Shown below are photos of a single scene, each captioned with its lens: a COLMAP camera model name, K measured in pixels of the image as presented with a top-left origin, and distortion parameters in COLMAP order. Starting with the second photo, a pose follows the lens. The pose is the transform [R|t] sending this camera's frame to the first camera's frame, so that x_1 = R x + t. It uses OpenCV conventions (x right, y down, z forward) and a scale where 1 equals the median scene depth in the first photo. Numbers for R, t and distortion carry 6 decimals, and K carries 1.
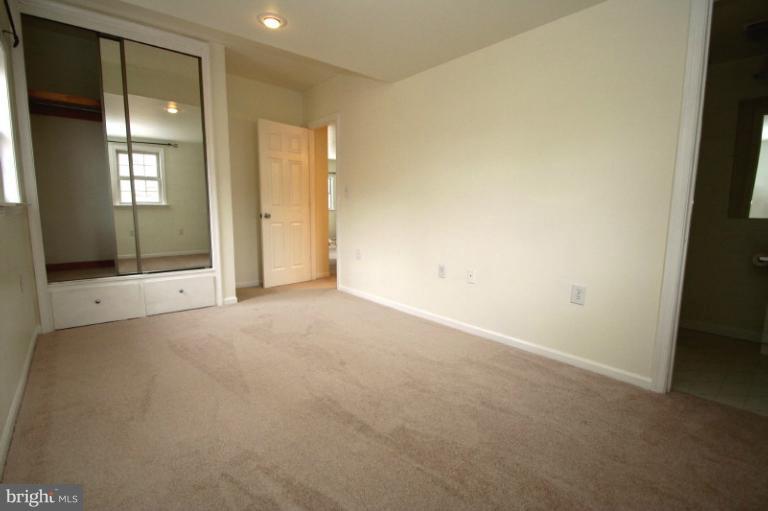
lens RADIAL K [[365.2, 0, 384.0], [0, 365.2, 255.5], [0, 0, 1]] dist [0.001833, 0.000025]
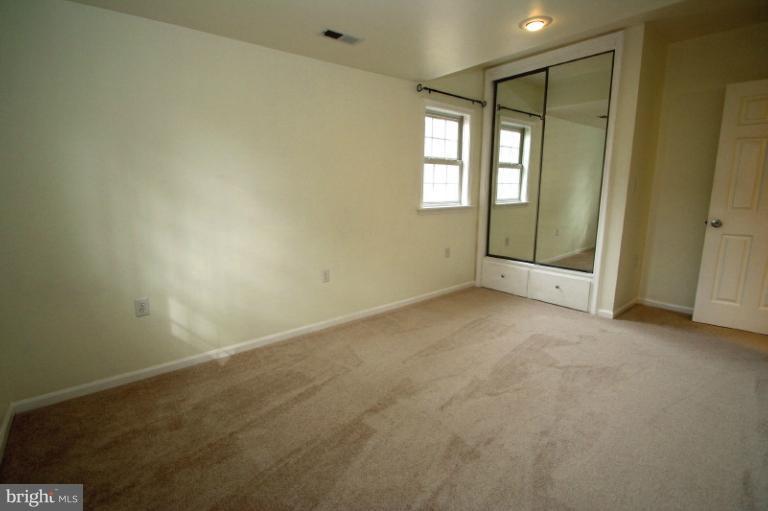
lens RADIAL K [[365.2, 0, 384.0], [0, 365.2, 255.5], [0, 0, 1]] dist [0.001833, 0.000025]
pose [[-0.009981, 0.172336, -0.984988, 0.516342], [-0.124298, 0.977183, 0.172230, -0.119762], [0.992195, 0.124151, 0.011668, 0.476935]]
